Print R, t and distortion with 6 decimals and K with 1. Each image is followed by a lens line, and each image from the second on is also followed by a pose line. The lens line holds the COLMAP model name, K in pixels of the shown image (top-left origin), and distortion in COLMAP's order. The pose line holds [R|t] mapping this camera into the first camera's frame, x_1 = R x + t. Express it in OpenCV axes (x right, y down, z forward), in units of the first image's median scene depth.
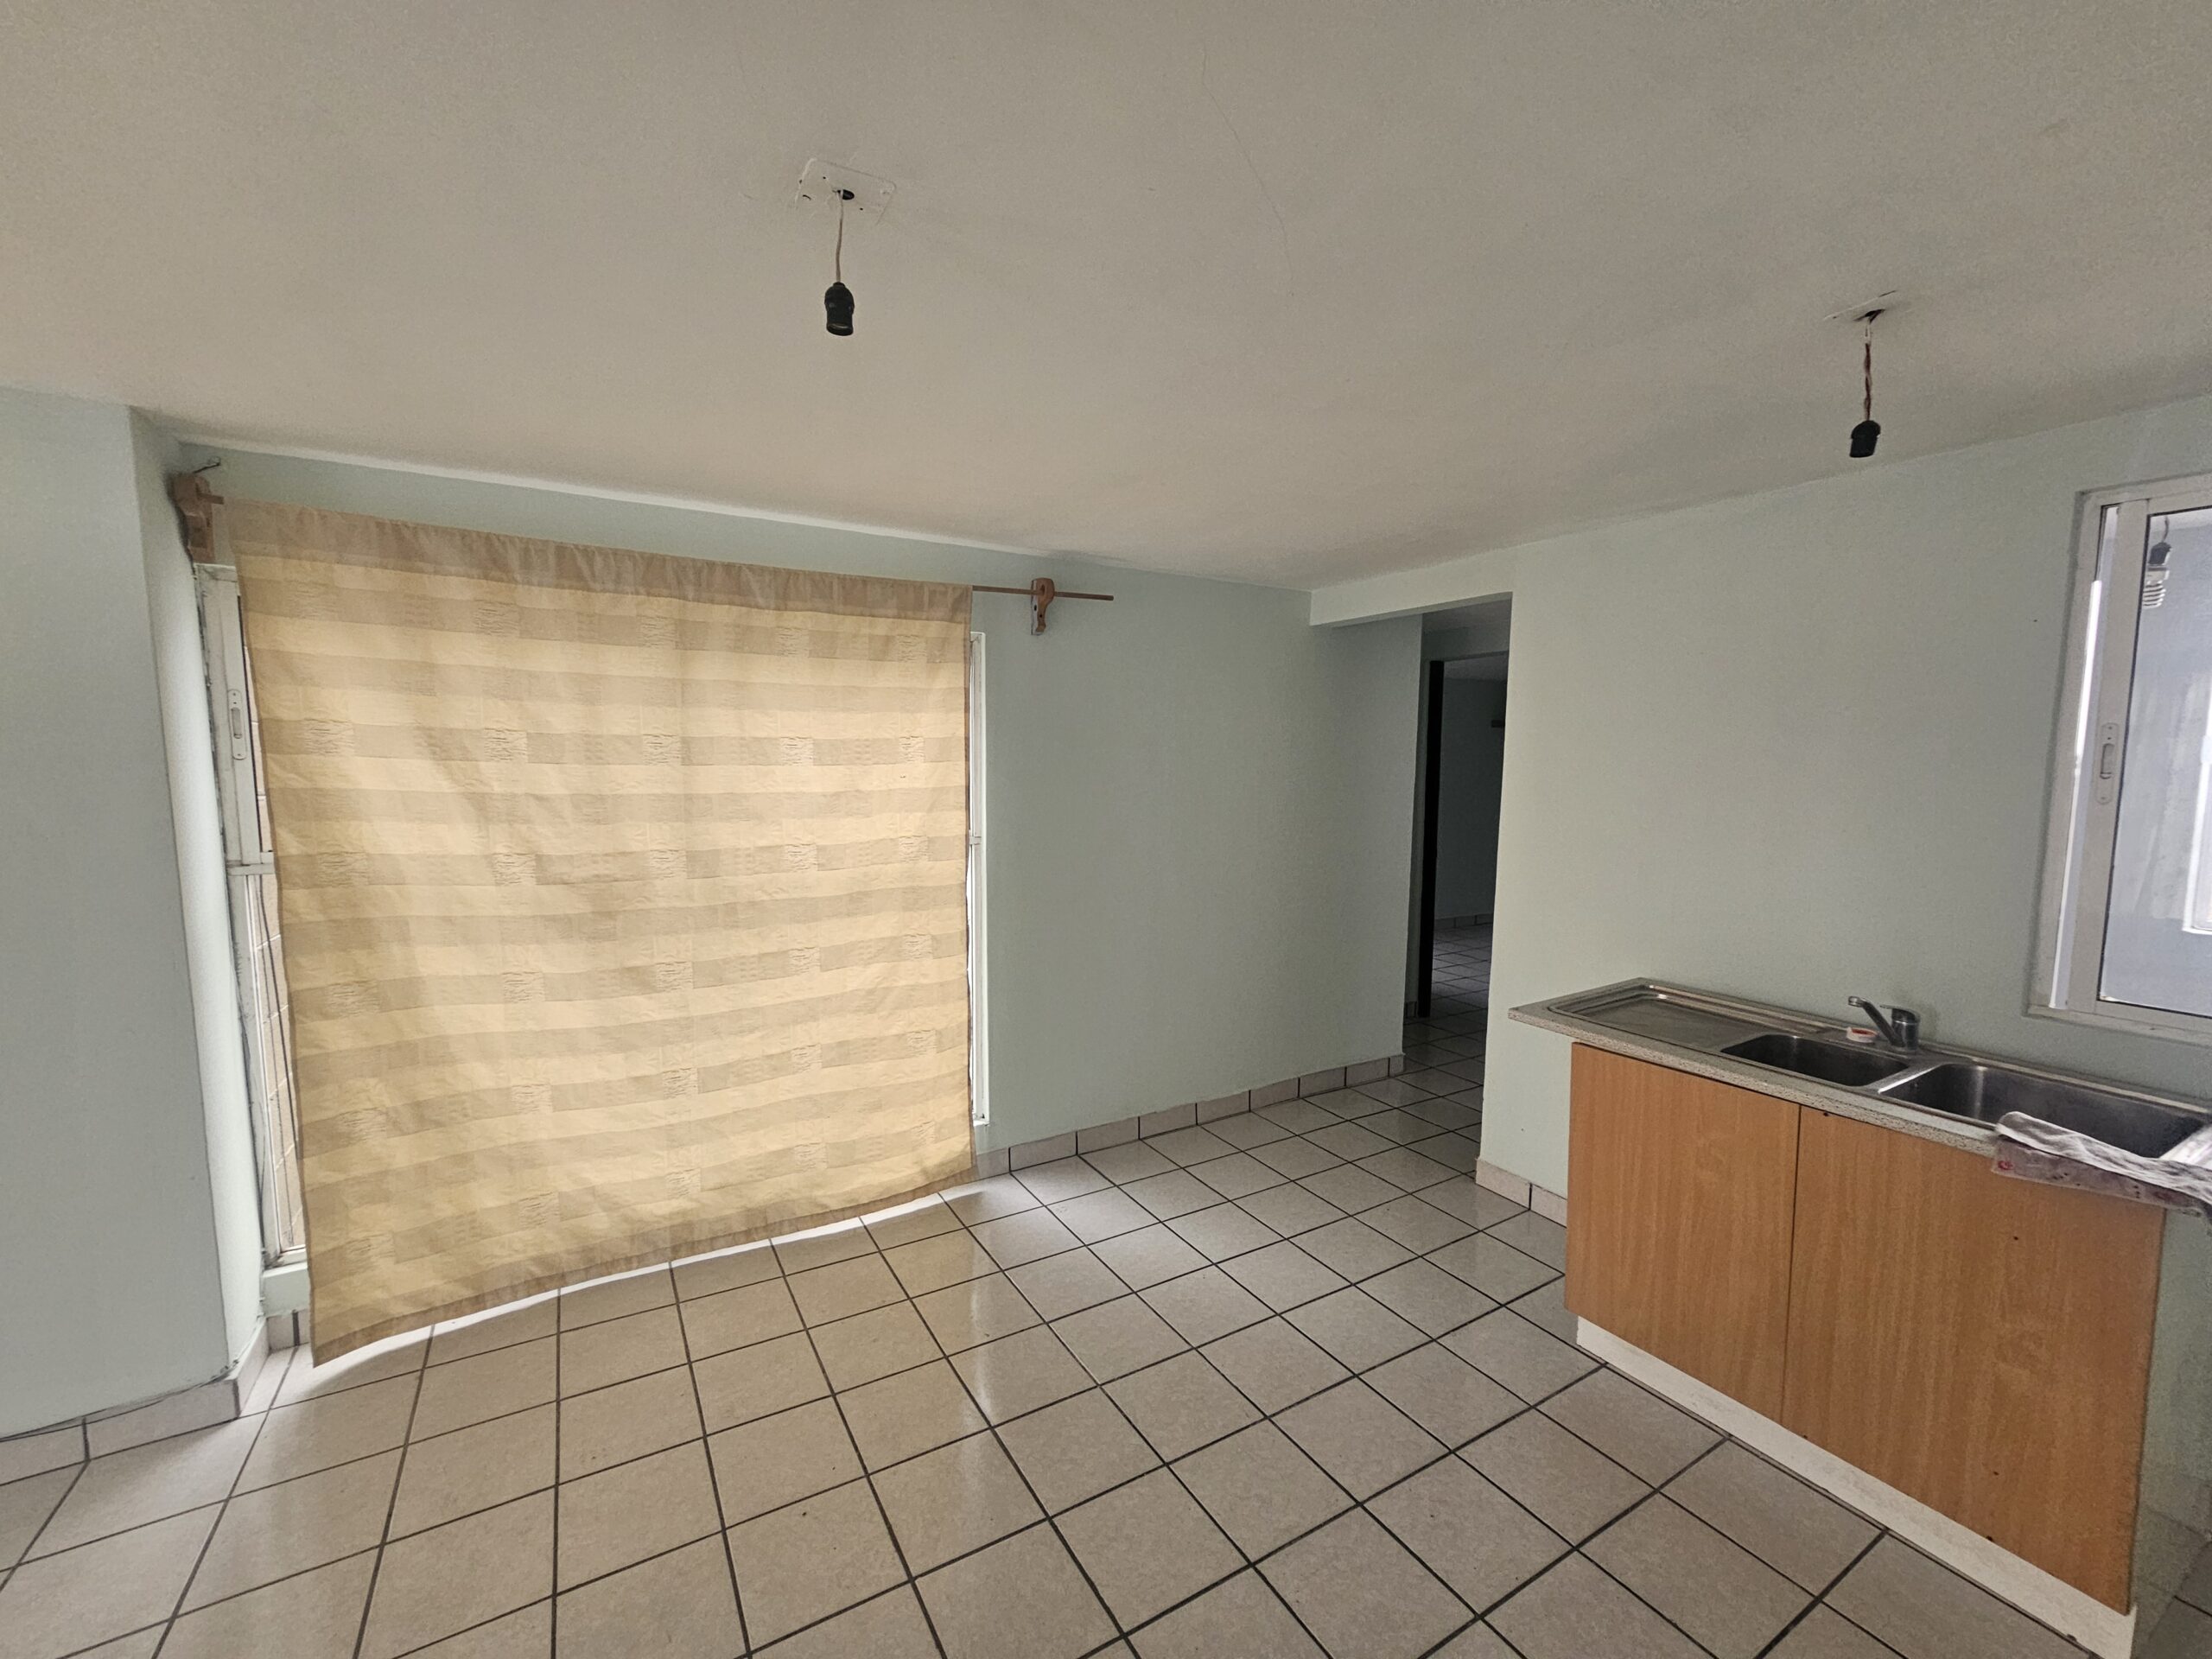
lens RADIAL K [[902.6, 0, 1092.4], [0, 902.6, 840.9], [0, 0, 1]] dist [0.004256, 0.002498]
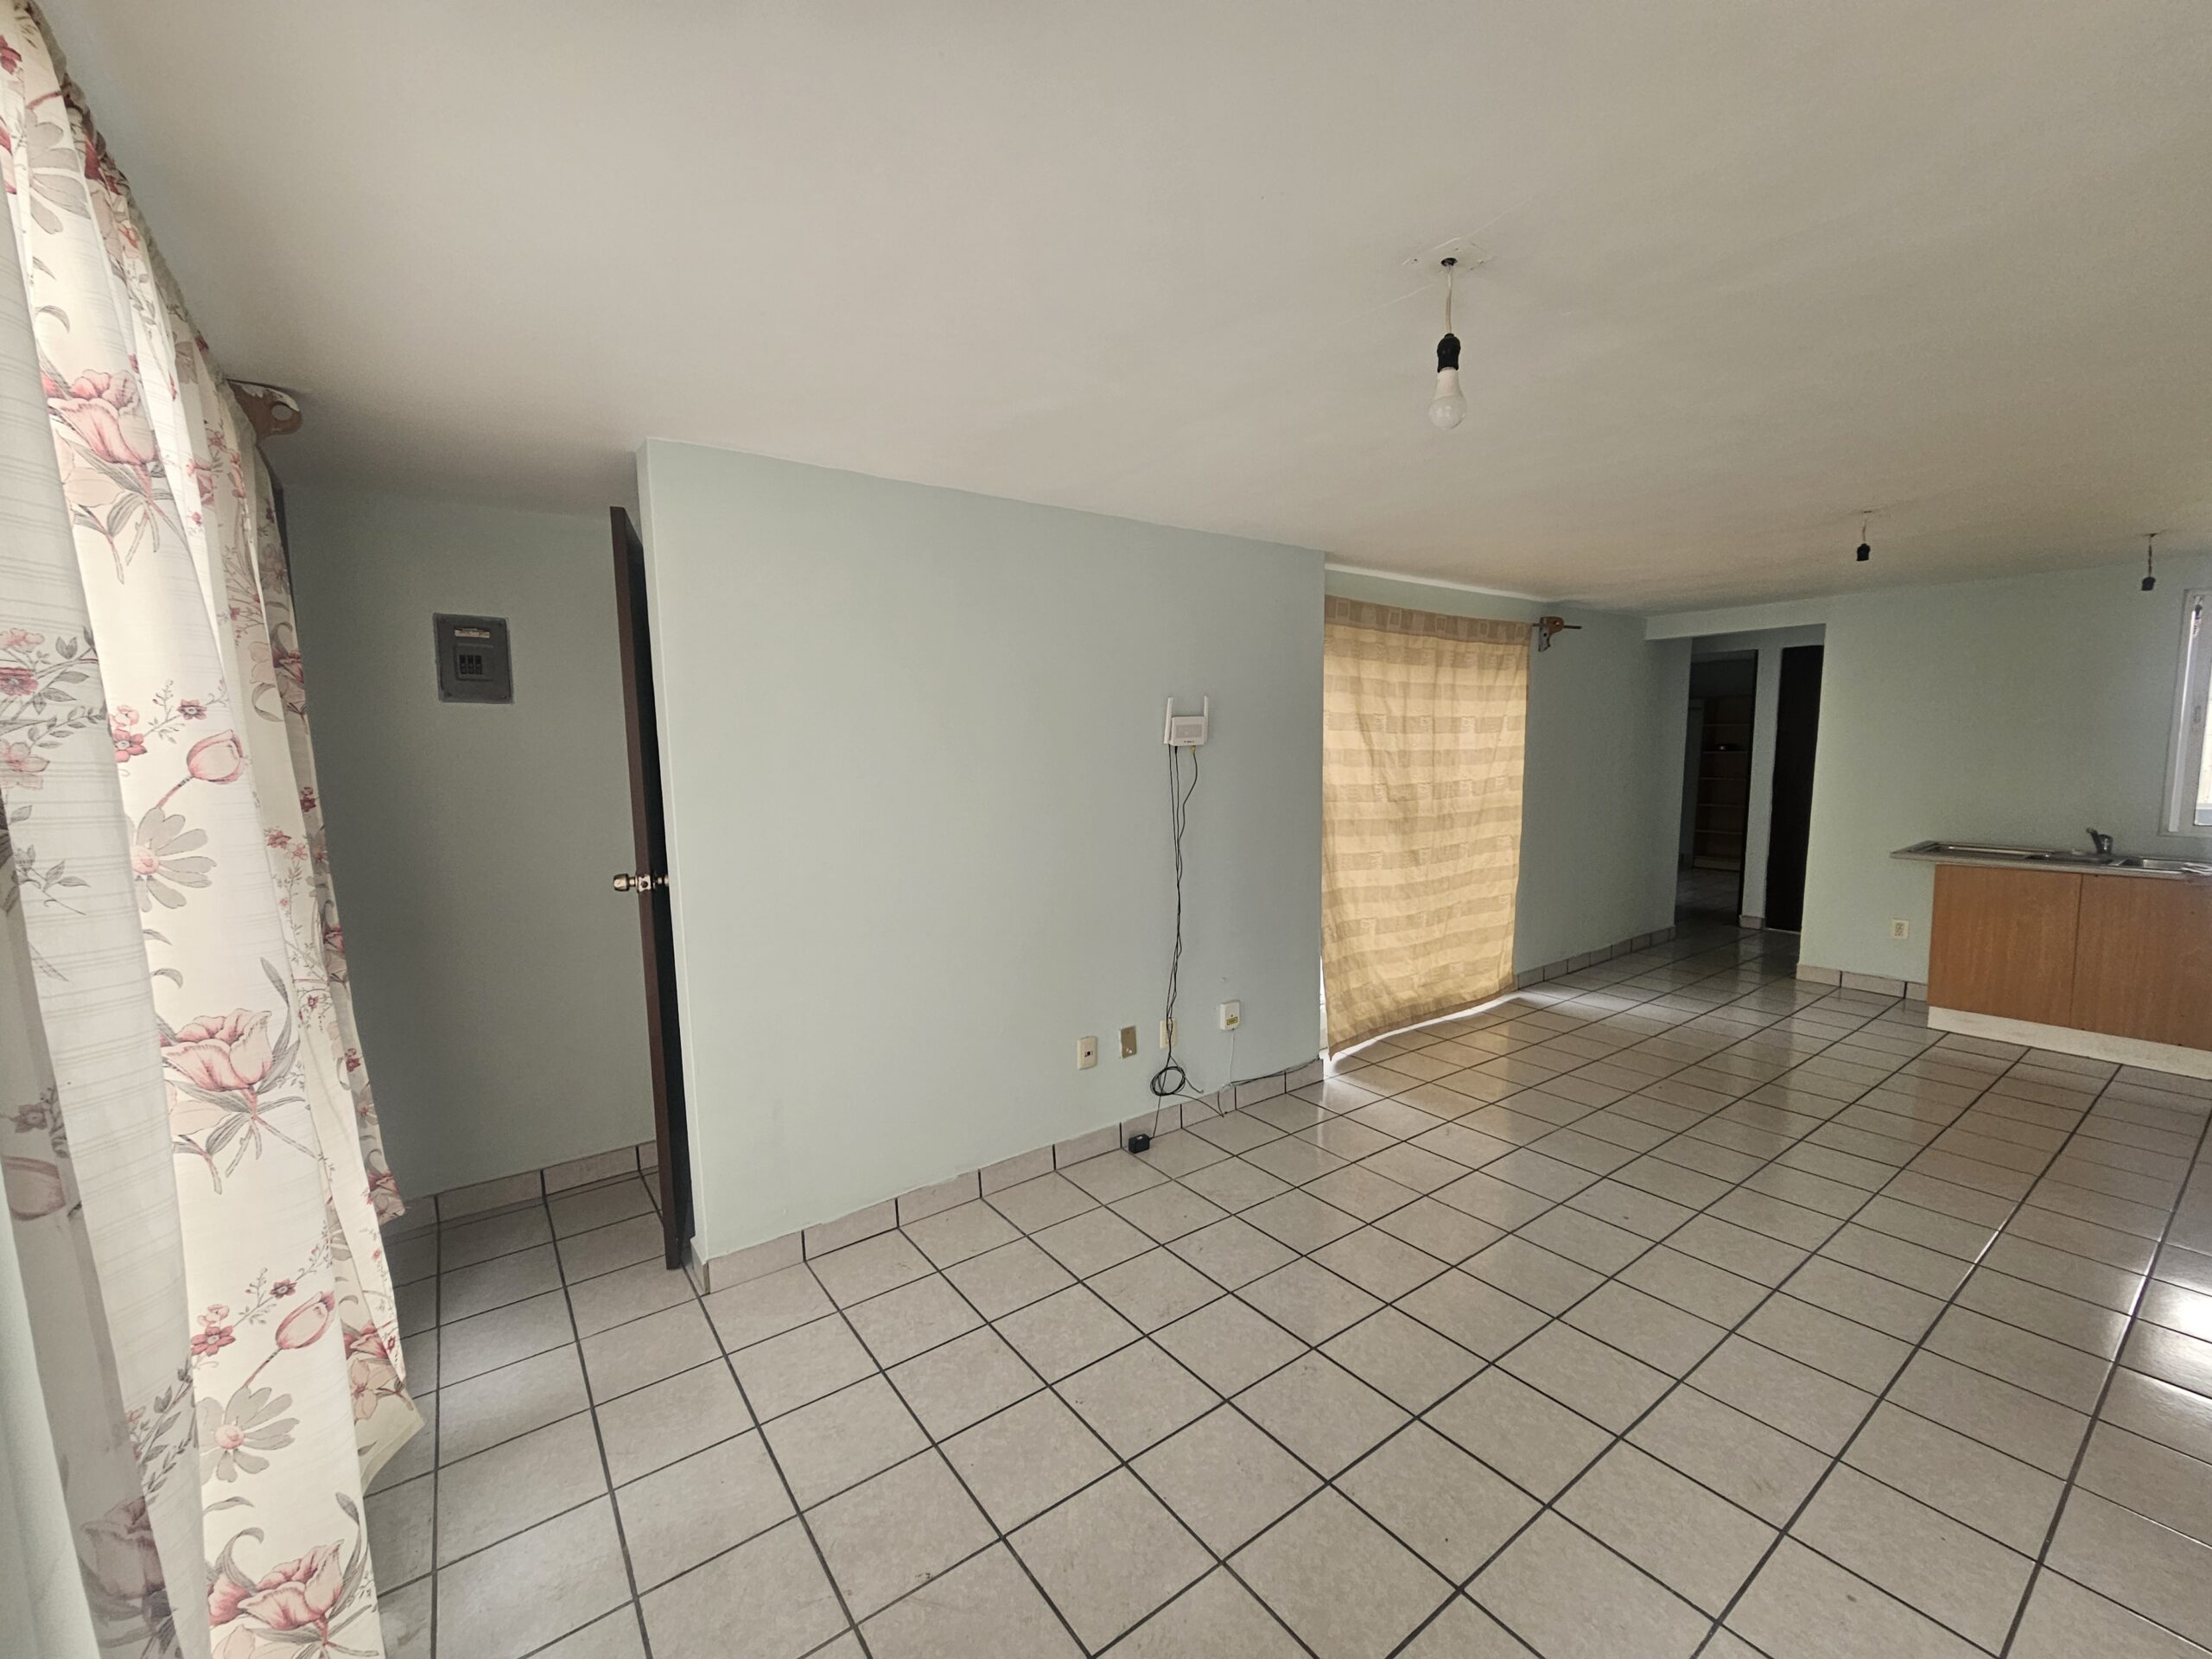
lens RADIAL K [[902.6, 0, 1124.7], [0, 902.6, 836.3], [0, 0, 1]] dist [0.004256, 0.002498]
pose [[0.993787, -0.031535, 0.106733, -1.222968], [0.030185, 0.999443, 0.014238, 0.070303], [-0.107123, -0.010928, 0.994186, -0.653775]]
